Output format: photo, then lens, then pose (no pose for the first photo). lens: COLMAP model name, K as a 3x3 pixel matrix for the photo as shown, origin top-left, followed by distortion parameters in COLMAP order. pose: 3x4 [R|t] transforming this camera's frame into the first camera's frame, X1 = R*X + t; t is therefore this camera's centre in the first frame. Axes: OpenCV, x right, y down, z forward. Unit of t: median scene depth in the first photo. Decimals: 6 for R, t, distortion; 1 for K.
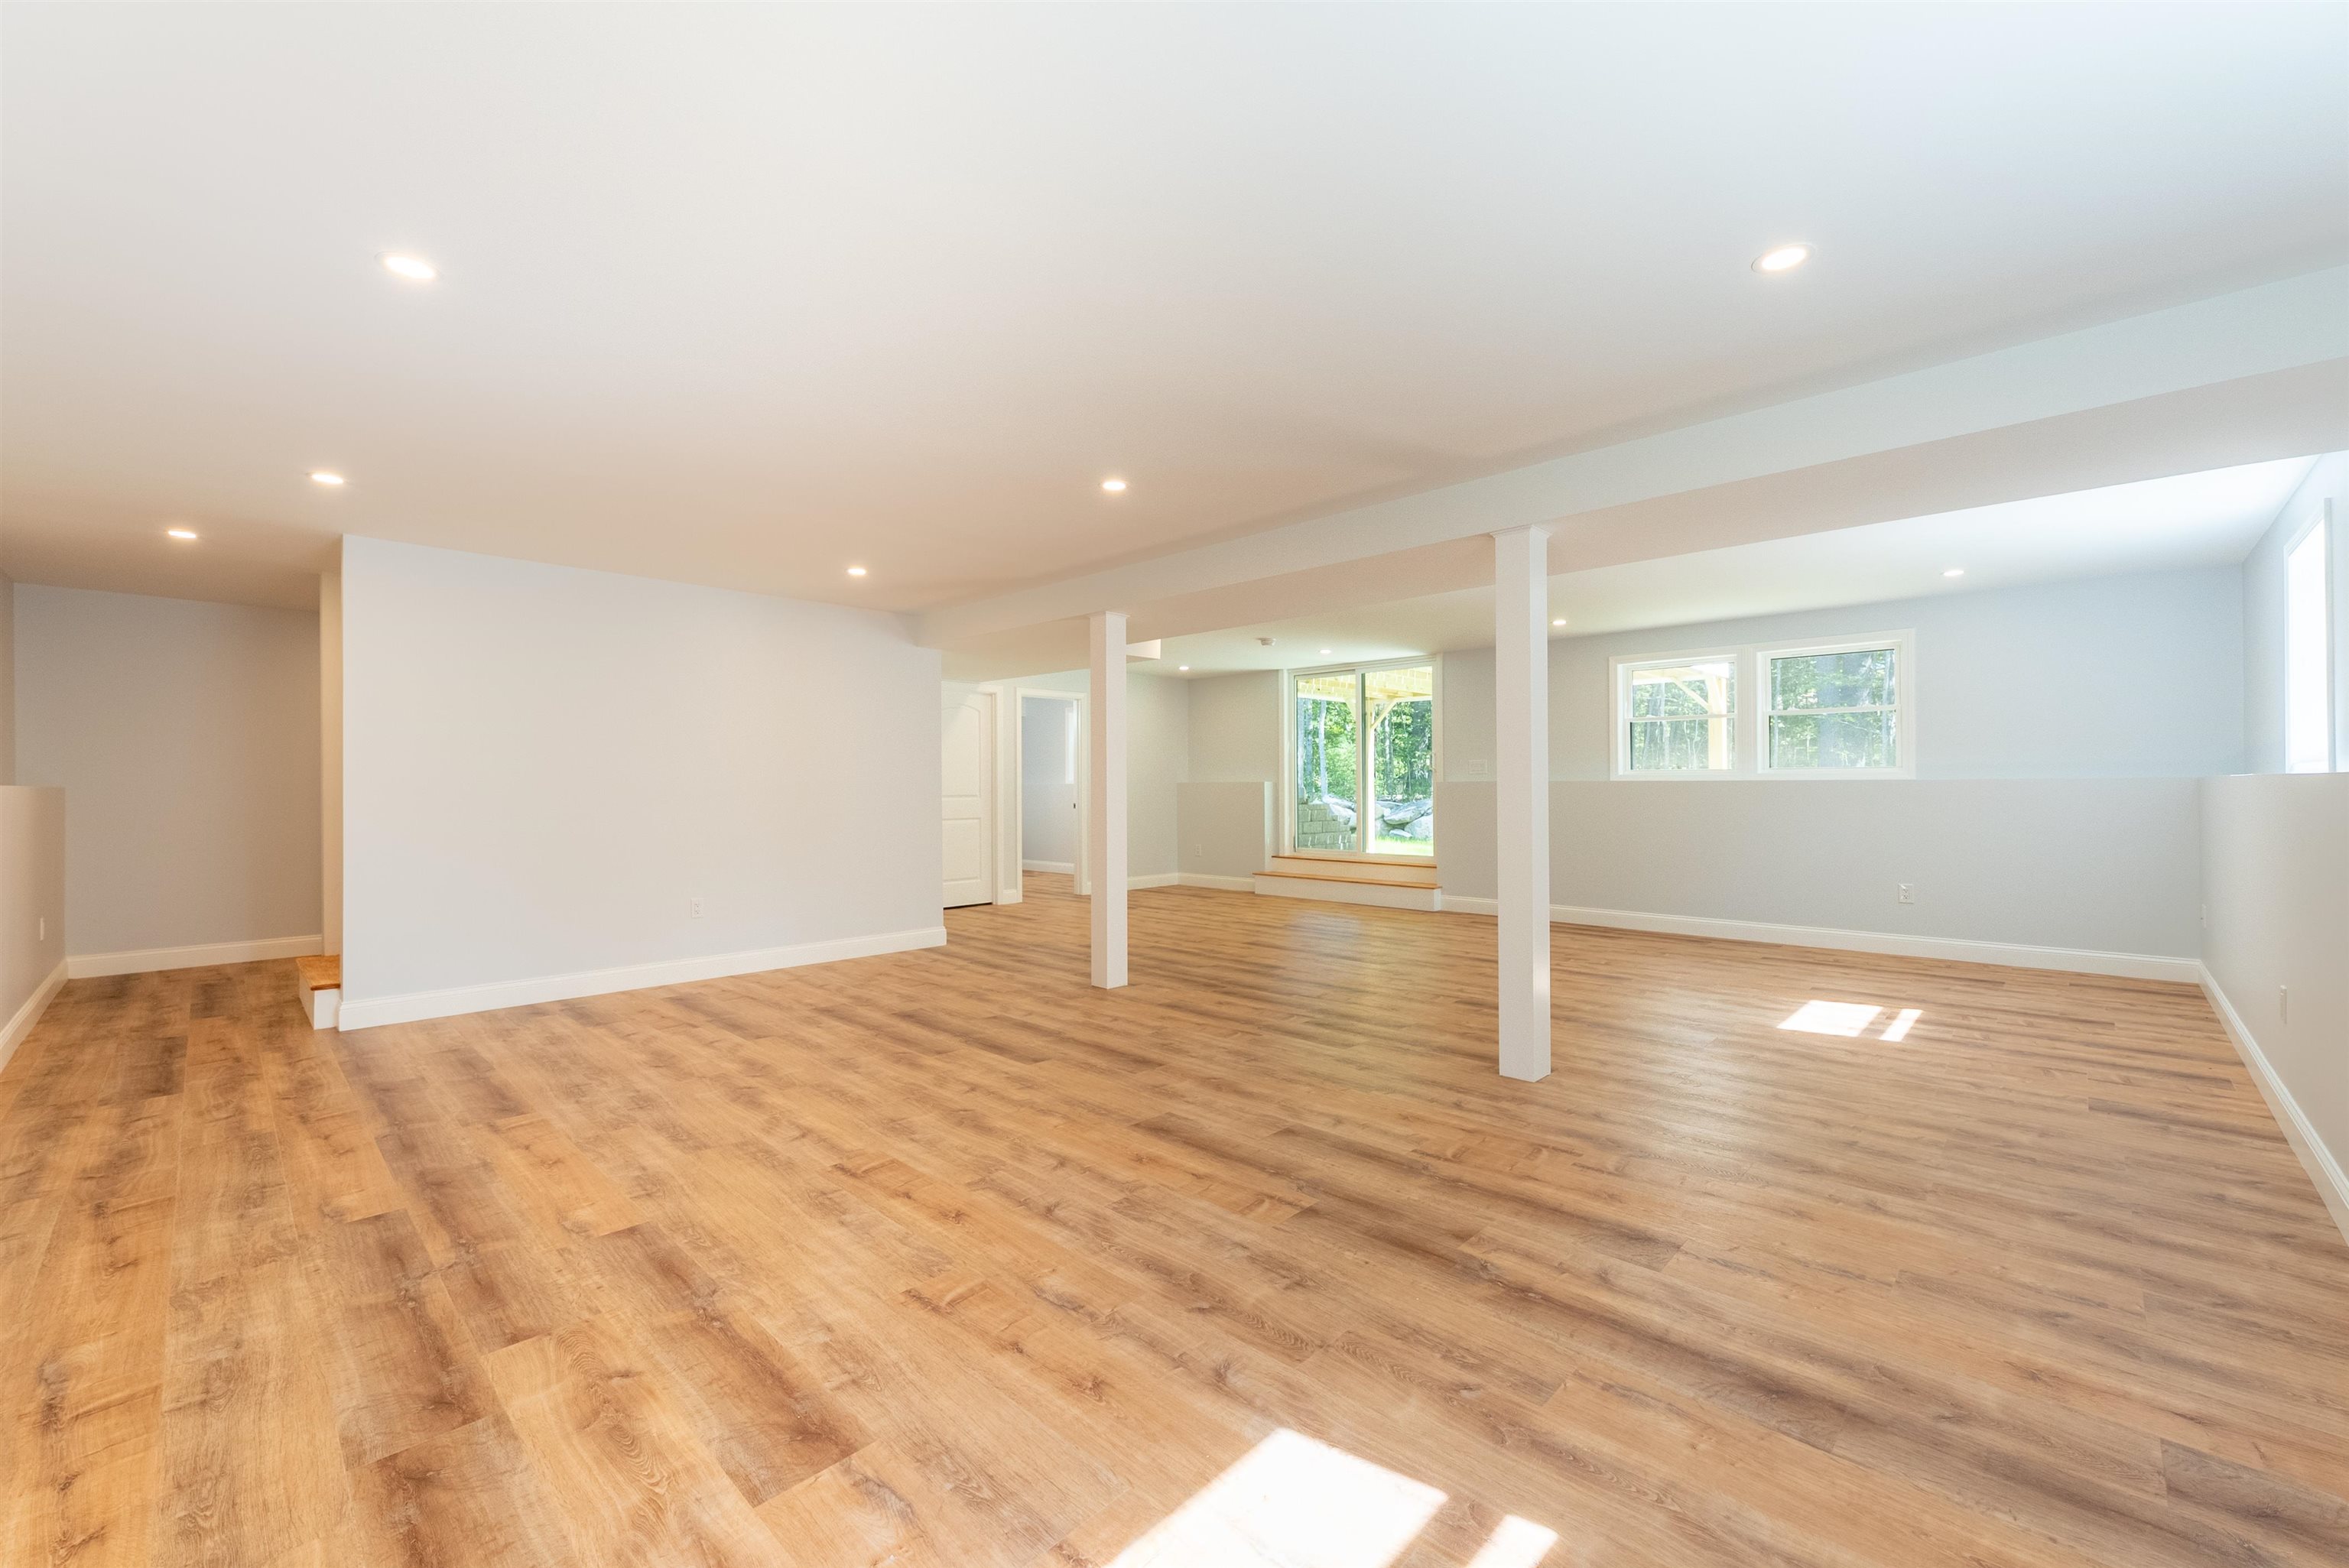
lens RADIAL K [[944.7, 0, 1175.0], [0, 944.7, 791.3], [0, 0, 1]] dist [-0.000475, -0.000053]
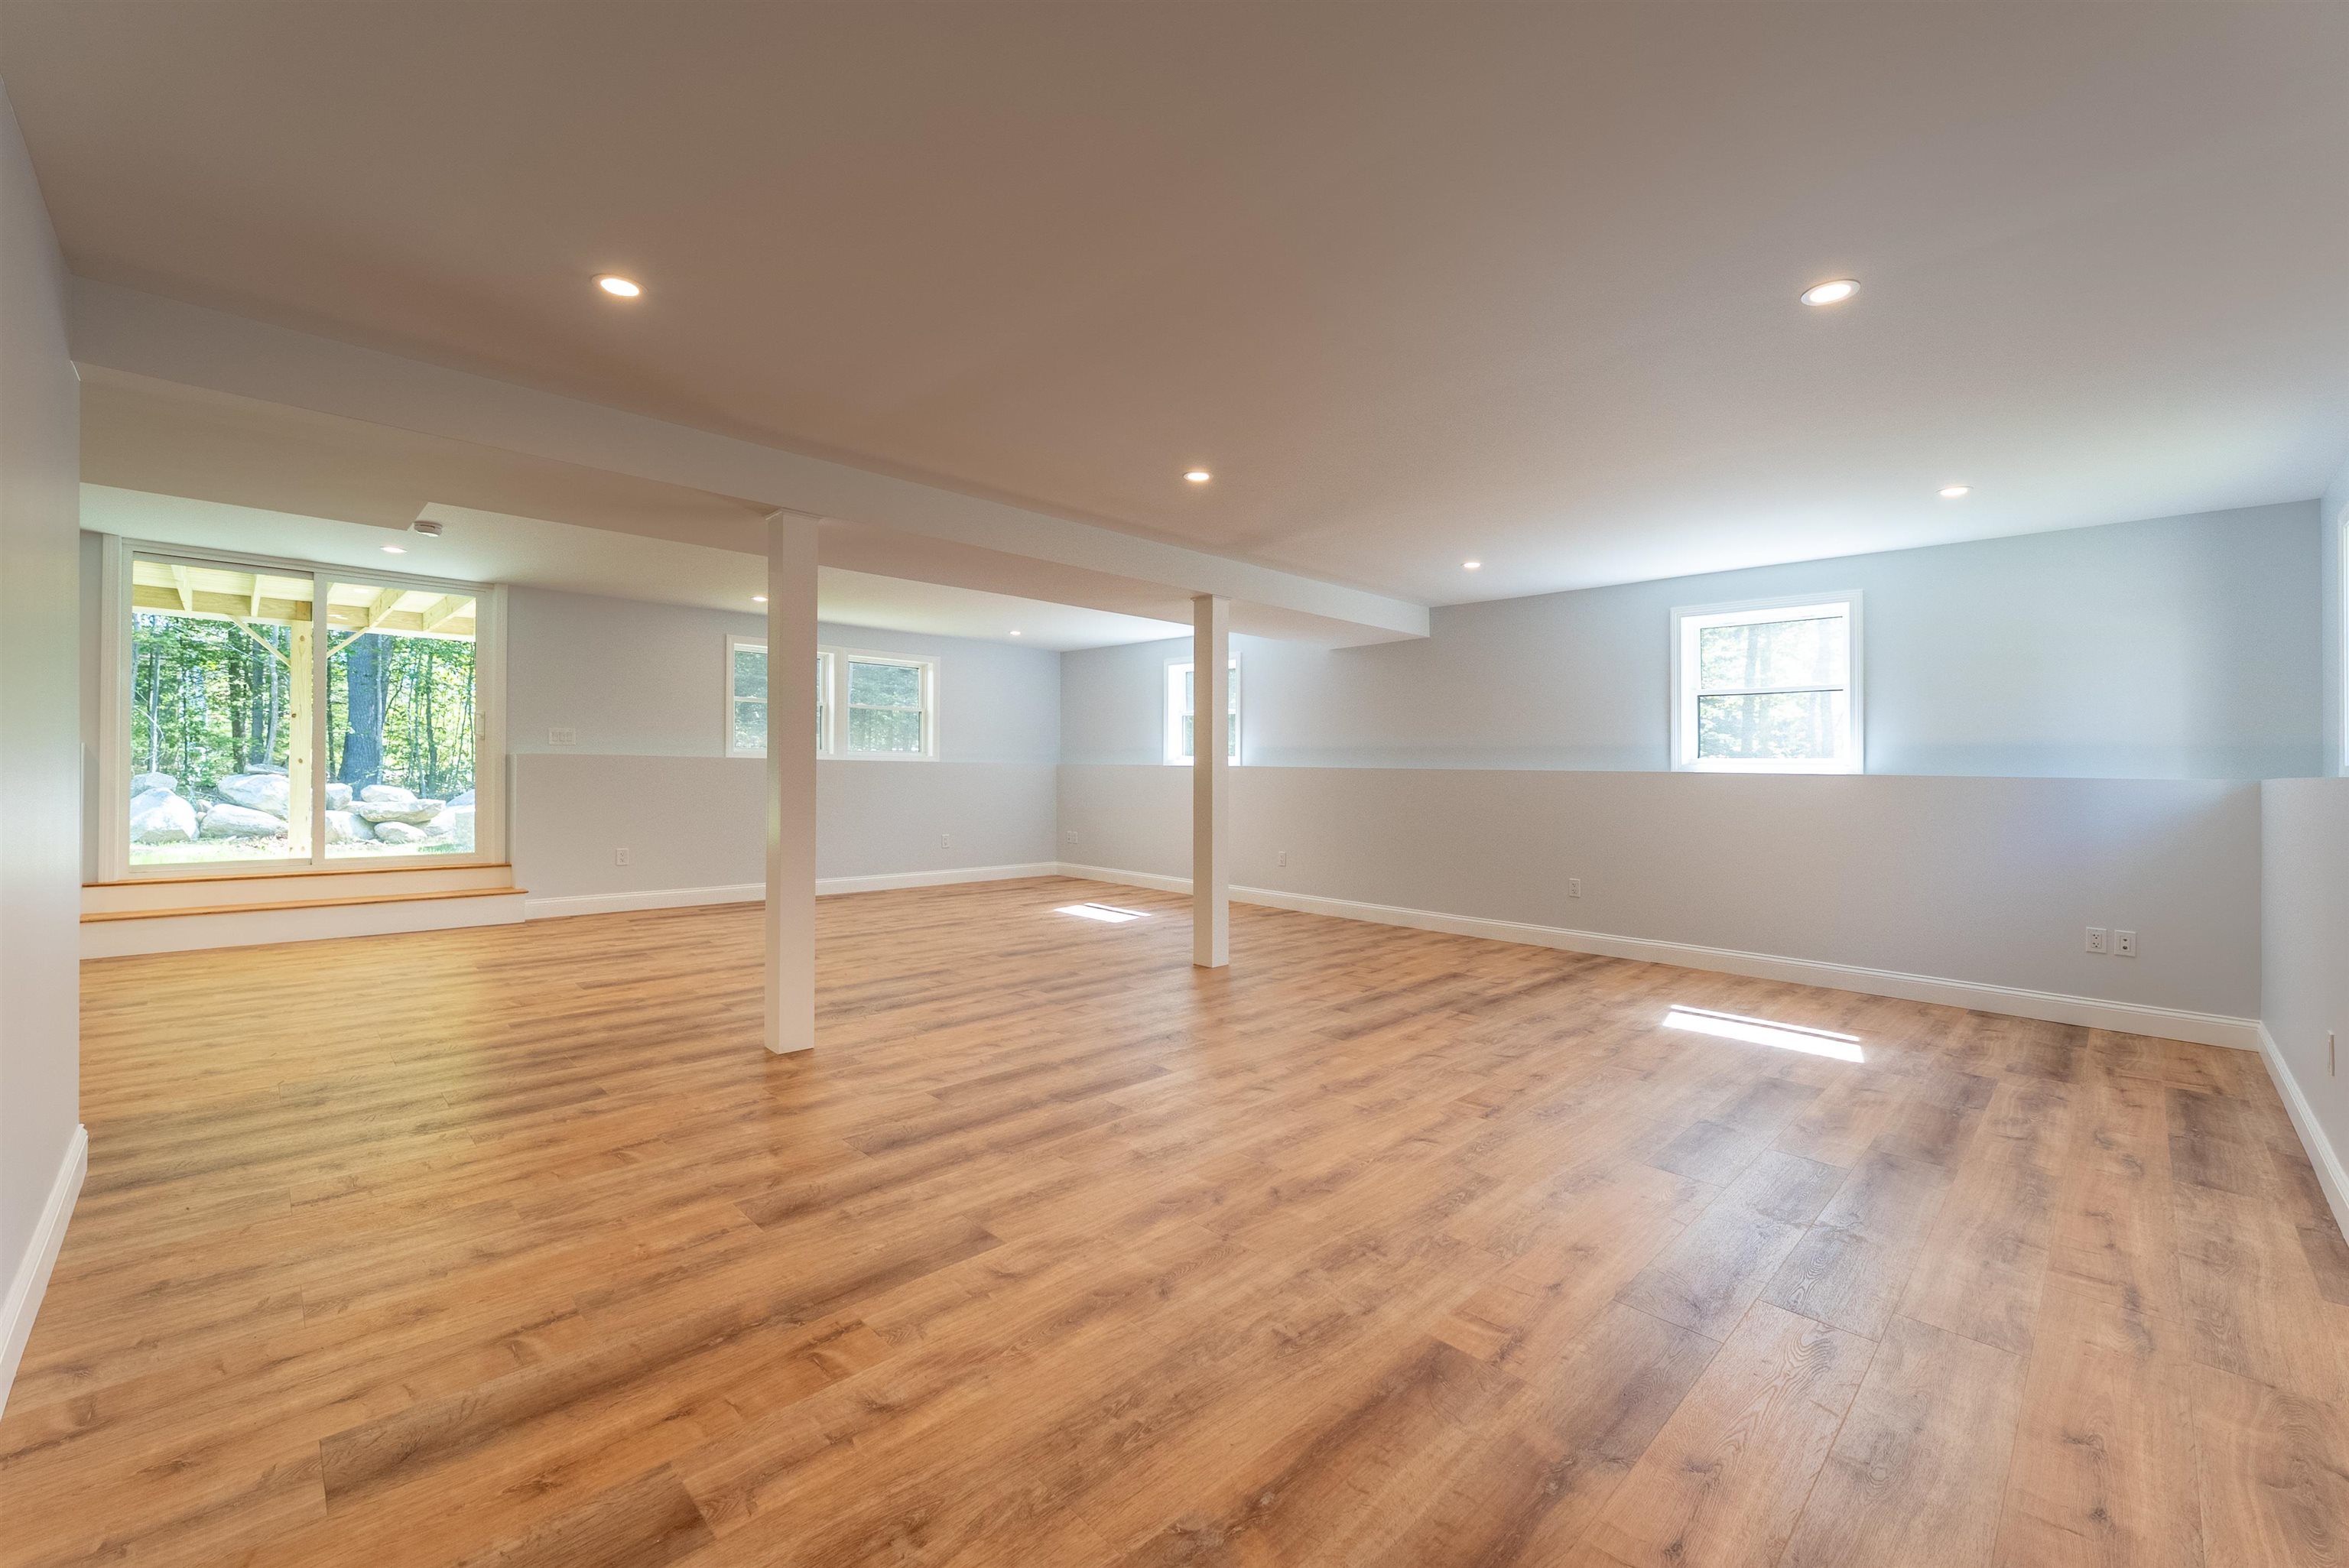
lens RADIAL K [[944.7, 0, 1192.1], [0, 944.7, 770.2], [0, 0, 1]] dist [-0.000475, -0.000053]
pose [[0.014107, 0.001292, 0.999900, -1.345928], [-0.010212, 0.999947, -0.001148, -0.003083], [-0.999848, -0.010195, 0.014119, 1.221253]]
